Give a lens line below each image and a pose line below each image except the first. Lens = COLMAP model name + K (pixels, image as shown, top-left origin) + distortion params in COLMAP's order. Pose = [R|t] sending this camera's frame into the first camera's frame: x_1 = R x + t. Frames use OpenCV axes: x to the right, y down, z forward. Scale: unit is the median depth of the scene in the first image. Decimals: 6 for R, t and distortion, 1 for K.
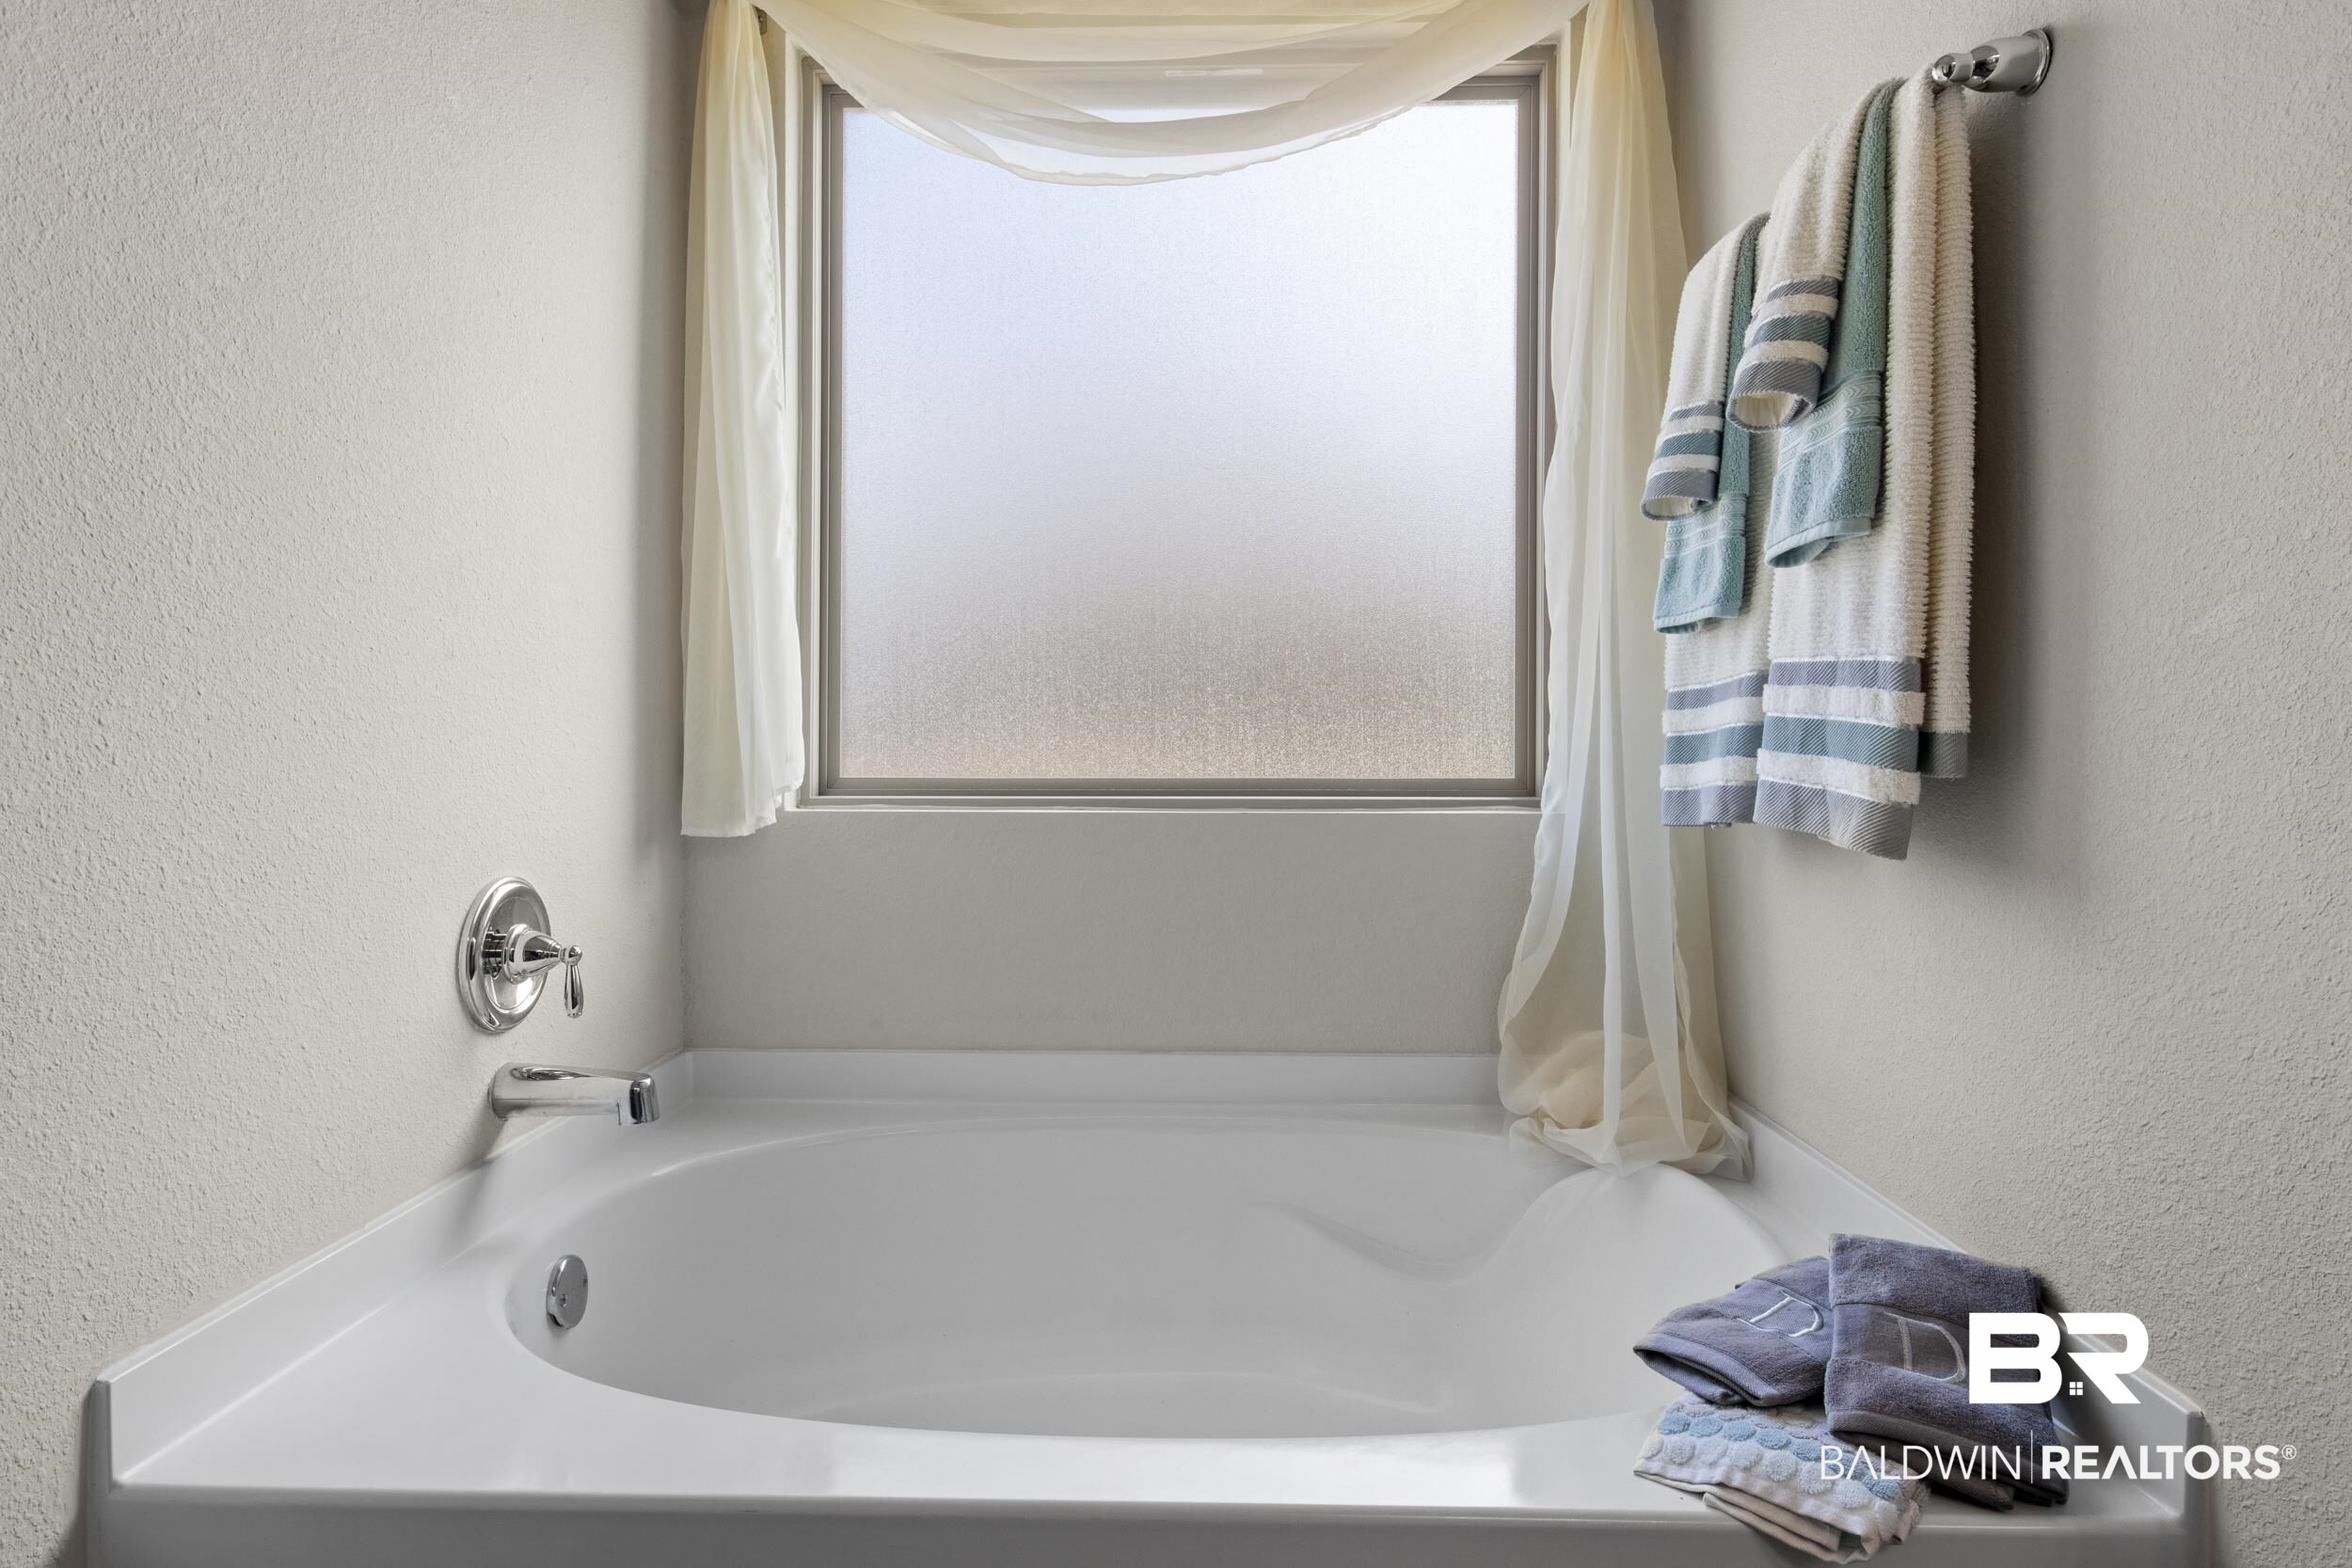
lens RADIAL K [[1276.7, 0, 1190.2], [0, 1276.7, 764.3], [0, 0, 1]] dist [-0.002692, -0.001044]
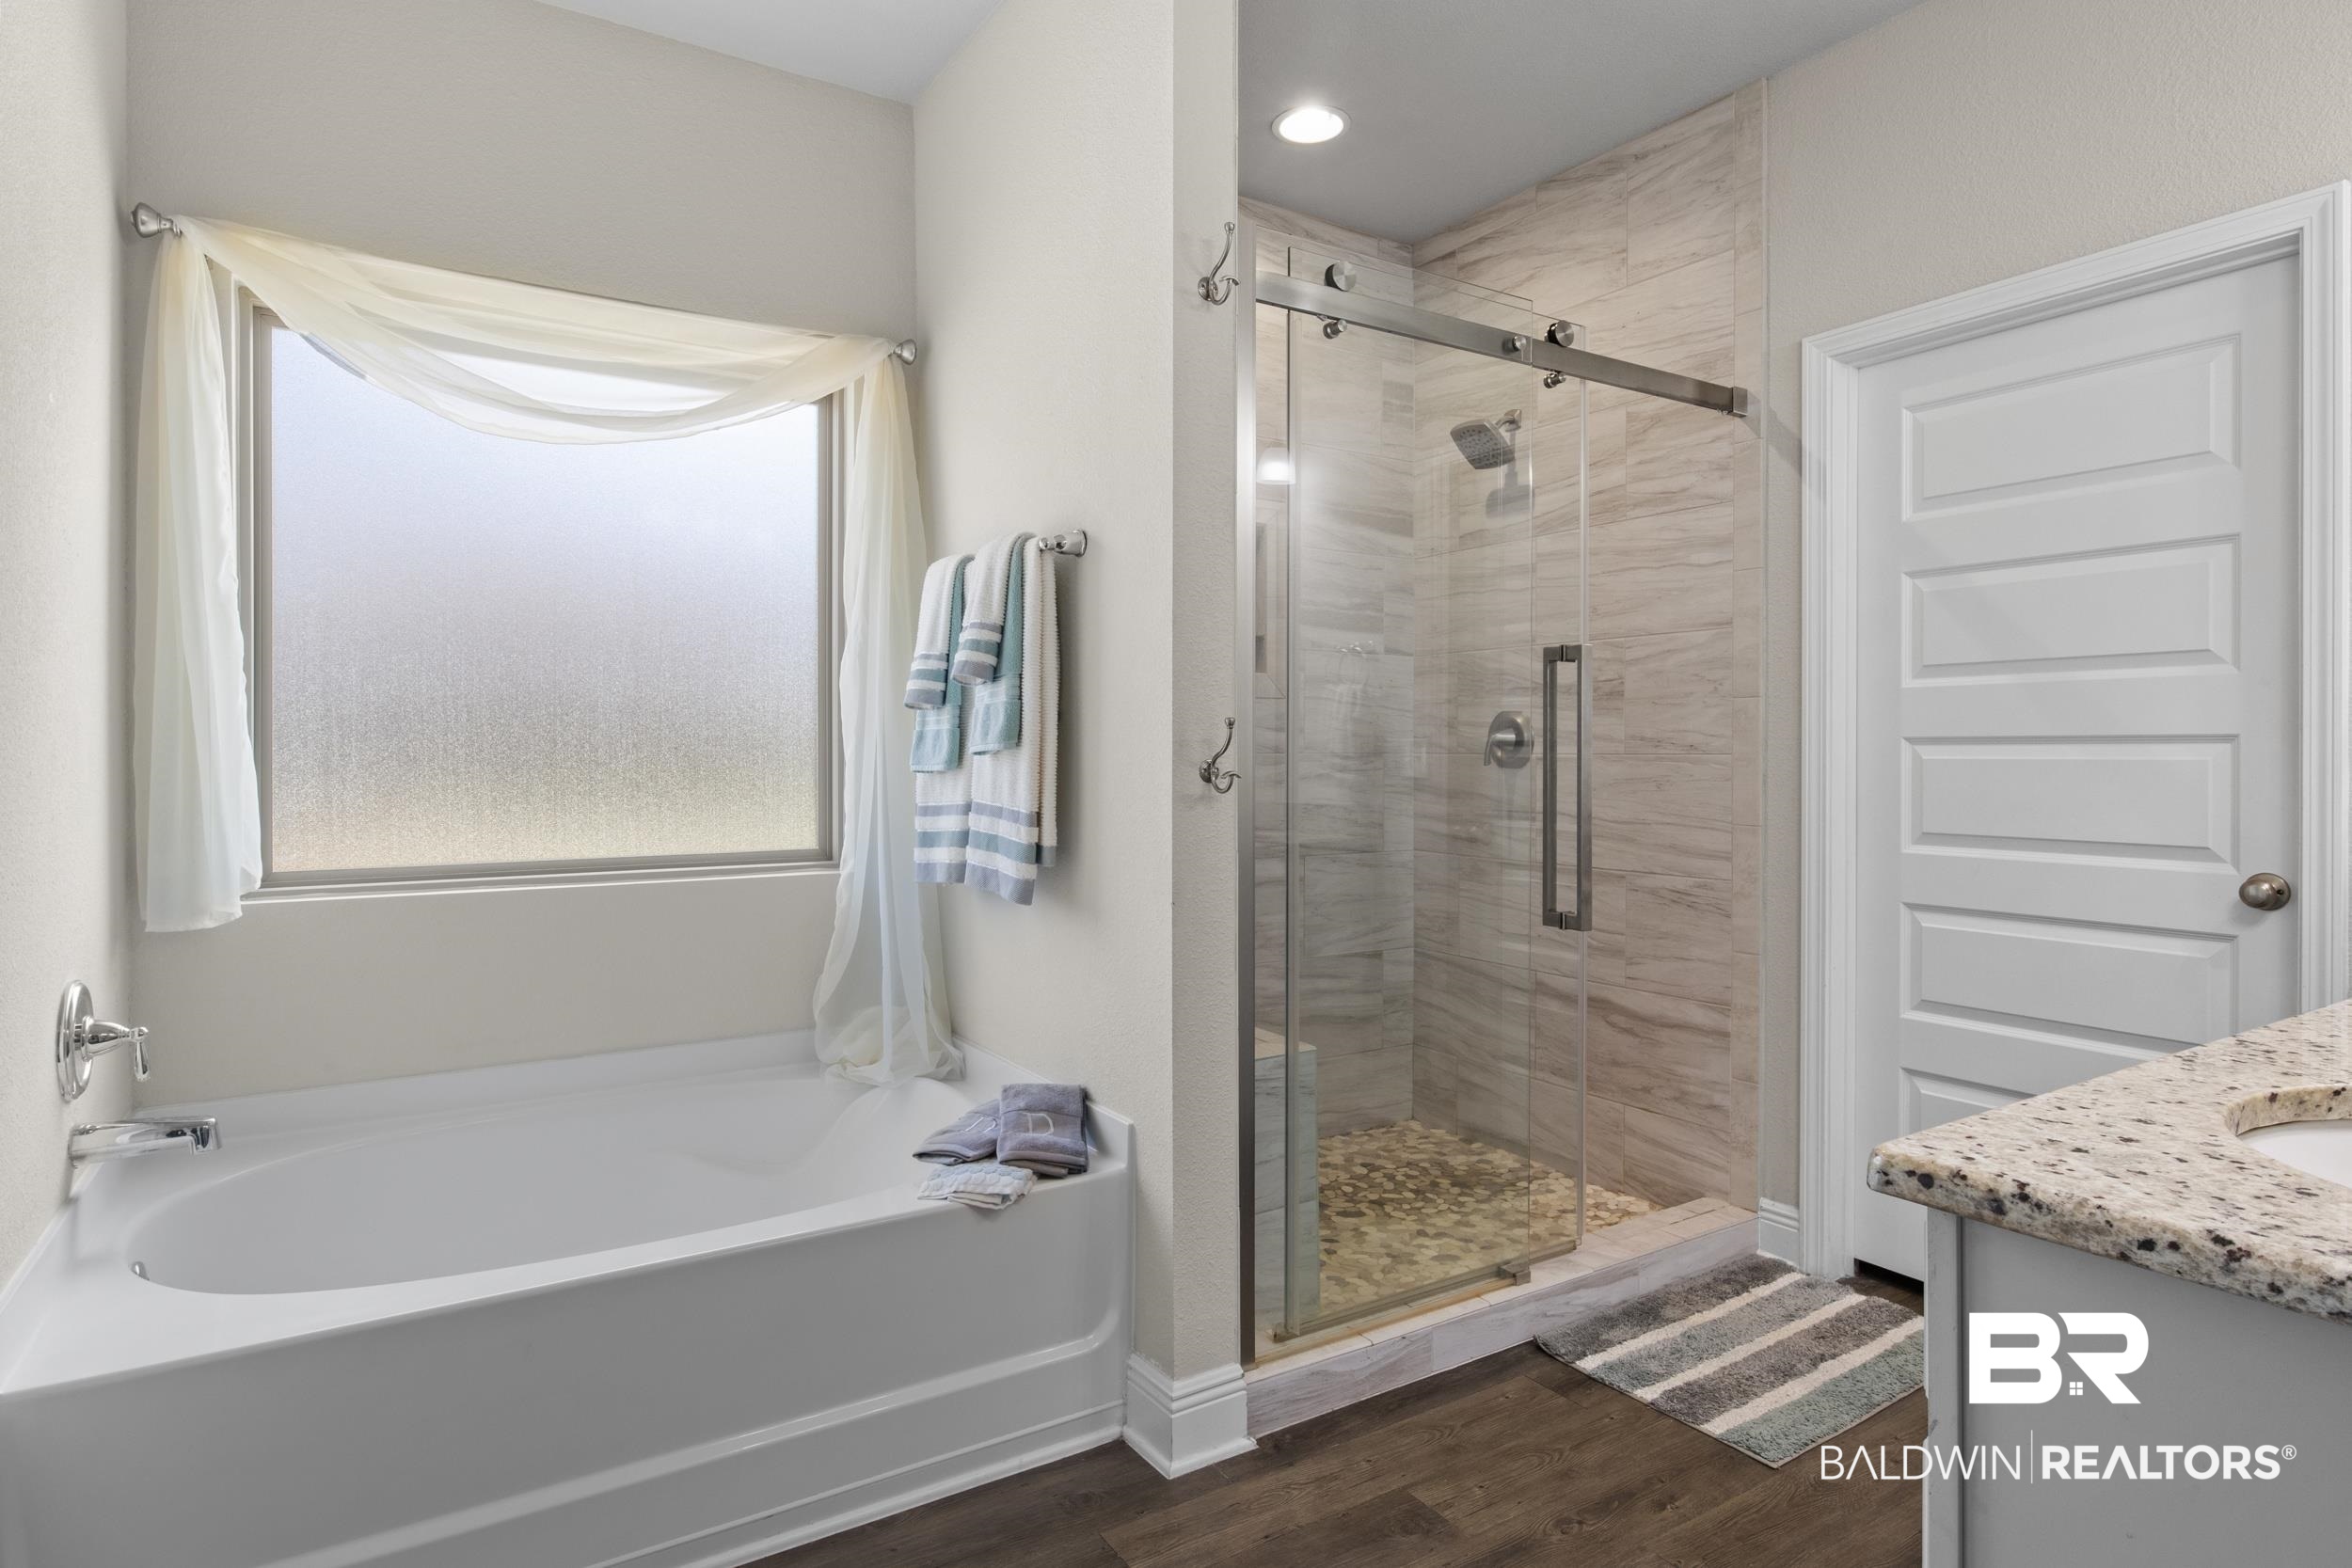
lens RADIAL K [[1276.7, 0, 1192.9], [0, 1276.7, 771.8], [0, 0, 1]] dist [-0.002692, -0.001044]
pose [[0.827635, -0.011603, 0.561147, -0.332871], [0.005275, 0.999903, 0.012895, -0.141310], [-0.561242, -0.007712, 0.827615, -0.742402]]
